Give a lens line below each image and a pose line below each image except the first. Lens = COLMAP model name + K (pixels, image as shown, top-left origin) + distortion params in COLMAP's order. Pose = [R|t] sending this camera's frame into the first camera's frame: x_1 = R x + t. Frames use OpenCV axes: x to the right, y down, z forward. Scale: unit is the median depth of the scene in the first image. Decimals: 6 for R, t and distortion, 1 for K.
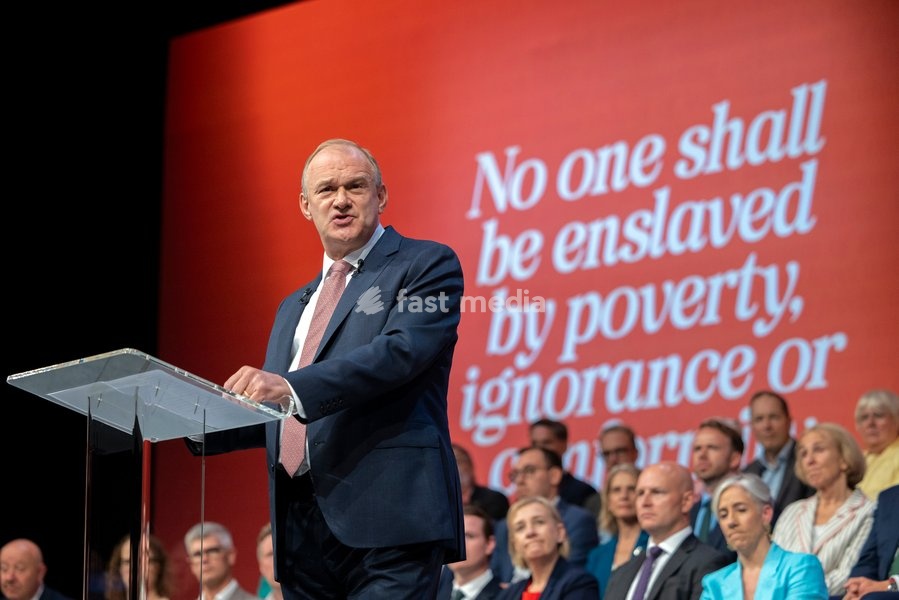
lens RADIAL K [[2452.2, 0, 449.5], [0, 2452.2, 300.0], [0, 0, 1]] dist [-0.013367, 0.144742]
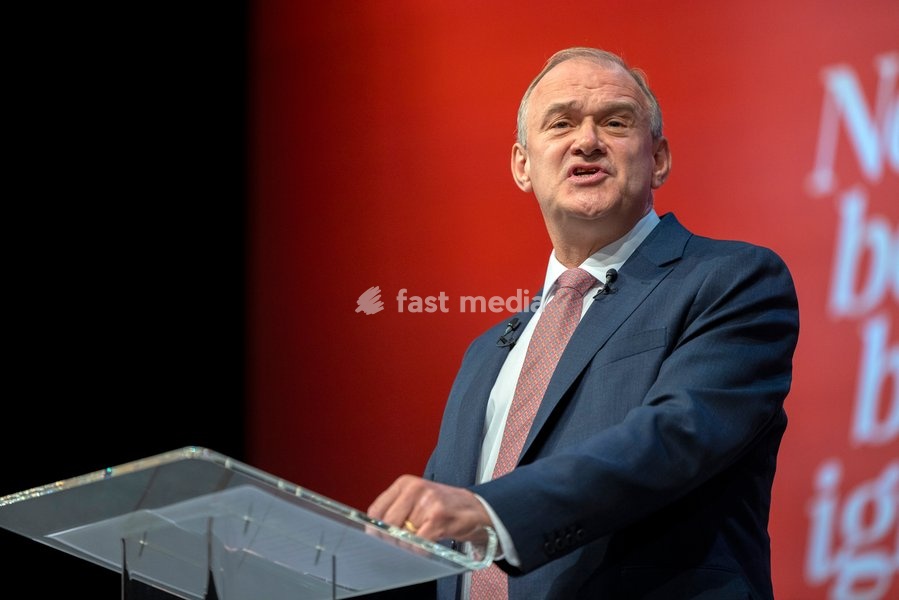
lens RADIAL K [[2452.2, 0, 449.5], [0, 2452.2, 300.0], [0, 0, 1]] dist [-0.013367, 0.144742]
pose [[0.996846, -0.028647, -0.074007, -0.032398], [0.027602, 0.999505, -0.015112, -0.003471], [0.074403, 0.013022, 0.997143, 0.459110]]
